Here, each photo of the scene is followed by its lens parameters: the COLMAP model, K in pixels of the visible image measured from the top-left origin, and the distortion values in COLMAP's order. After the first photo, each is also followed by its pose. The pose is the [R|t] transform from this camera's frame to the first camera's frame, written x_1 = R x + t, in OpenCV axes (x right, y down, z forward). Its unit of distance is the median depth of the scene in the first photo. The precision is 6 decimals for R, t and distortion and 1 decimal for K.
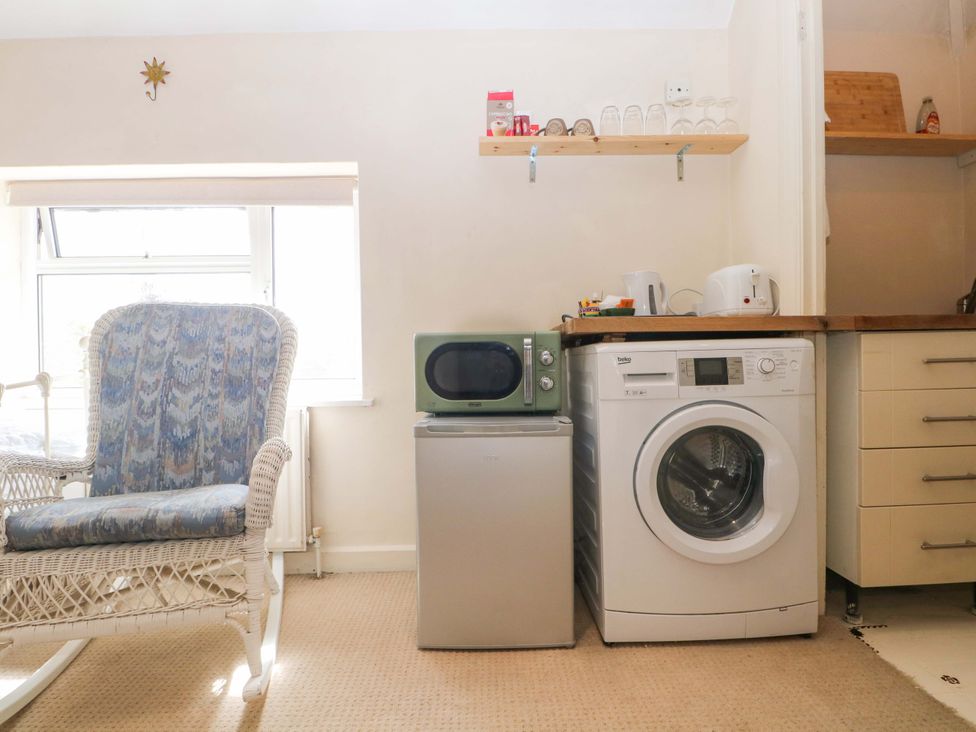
lens RADIAL K [[503.5, 0, 488.0], [0, 503.5, 366.0], [0, 0, 1]] dist [-0.001943, -0.013630]
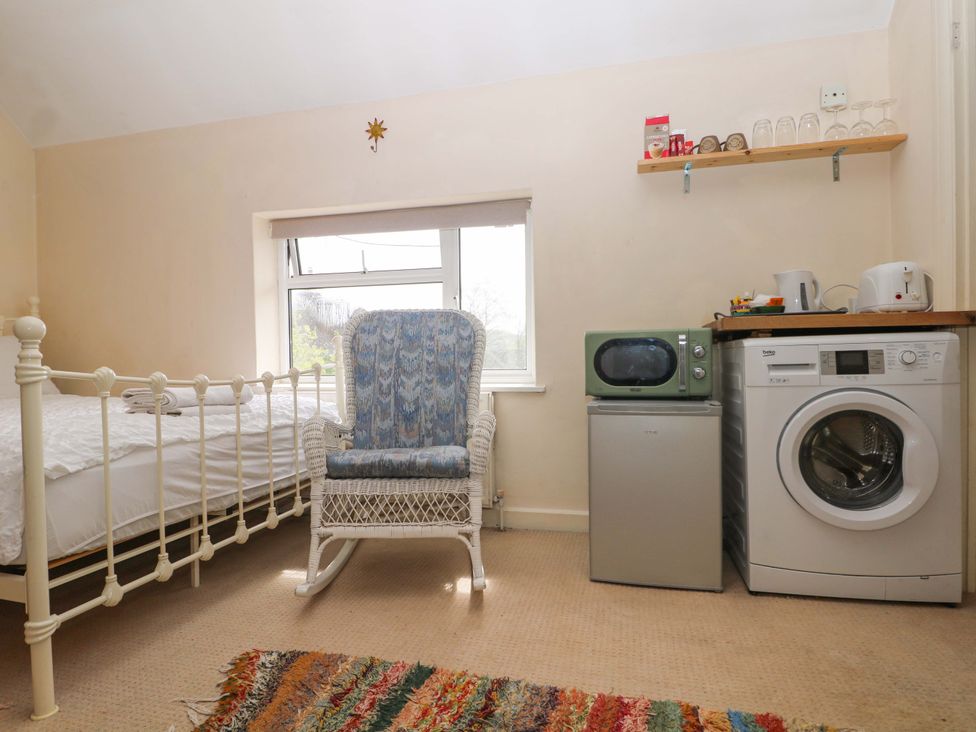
lens RADIAL K [[547.5, 0, 488.0], [0, 547.5, 366.0], [0, 0, 1]] dist [-0.000760, -0.012279]
pose [[0.966661, 0.002535, -0.256046, -0.032144], [0.000138, 0.999946, 0.010419, 0.005183], [0.256058, -0.010107, 0.966609, -0.353558]]
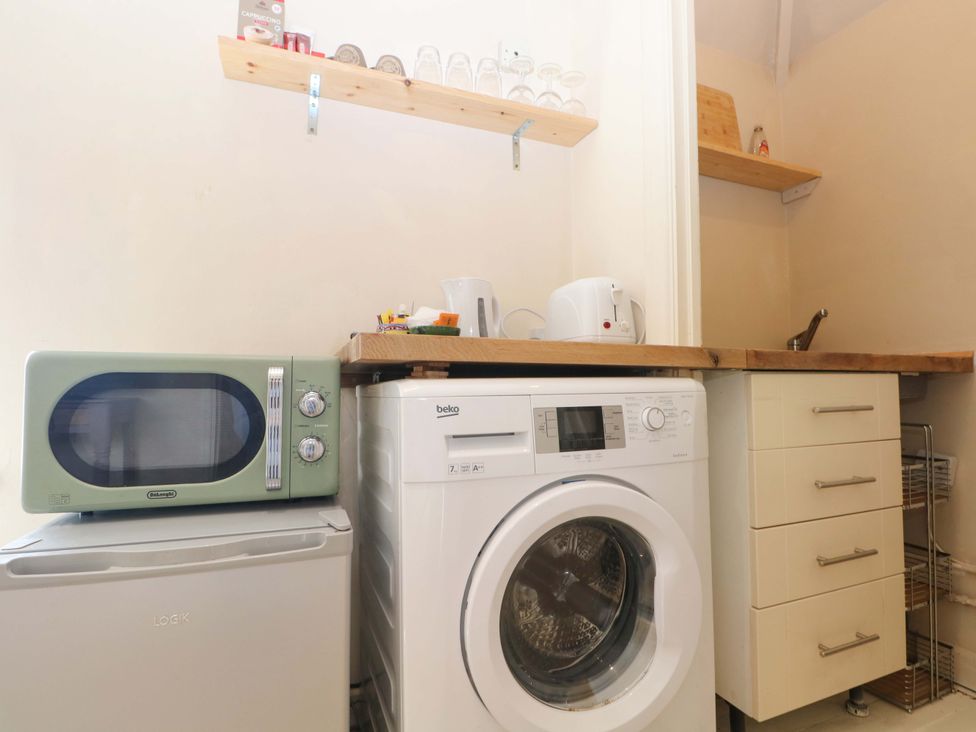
lens RADIAL K [[503.5, 0, 488.0], [0, 503.5, 366.0], [0, 0, 1]] dist [-0.001943, -0.013630]
pose [[0.933497, 0.029602, 0.357361, 0.095031], [-0.006004, 0.997737, -0.066964, -0.020832], [-0.358535, 0.060365, 0.931563, 0.393455]]
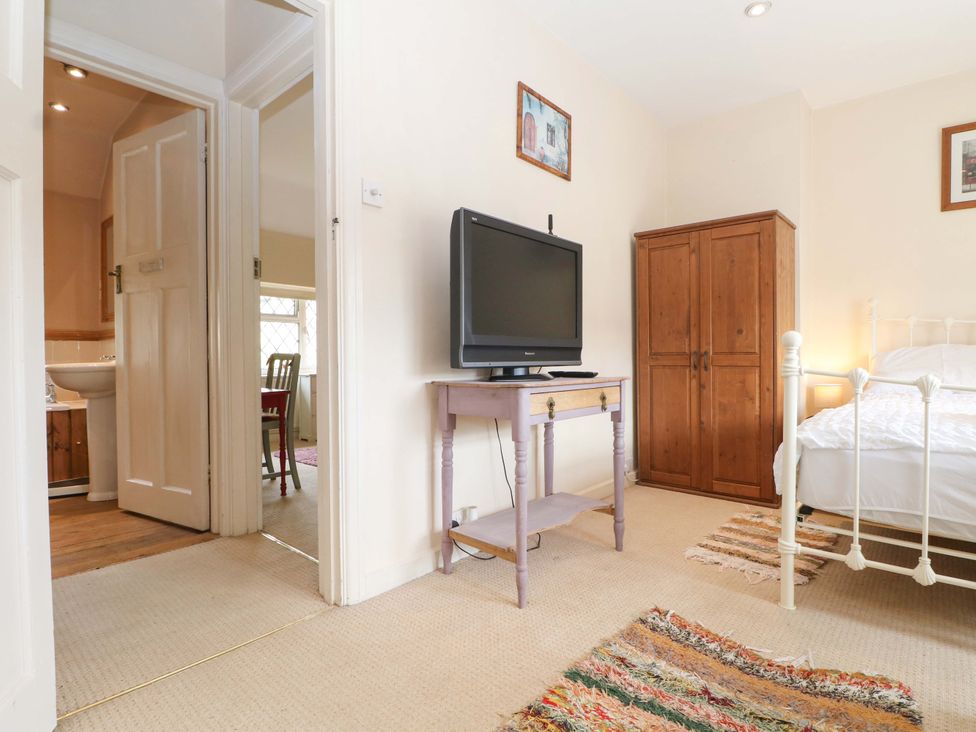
lens RADIAL K [[503.5, 0, 488.0], [0, 503.5, 366.0], [0, 0, 1]] dist [-0.001943, -0.013630]
pose [[-0.676960, 0.028205, -0.735479, 0.331750], [0.003703, 0.999383, 0.034918, -0.024517], [0.736010, 0.020915, -0.676647, 0.478637]]
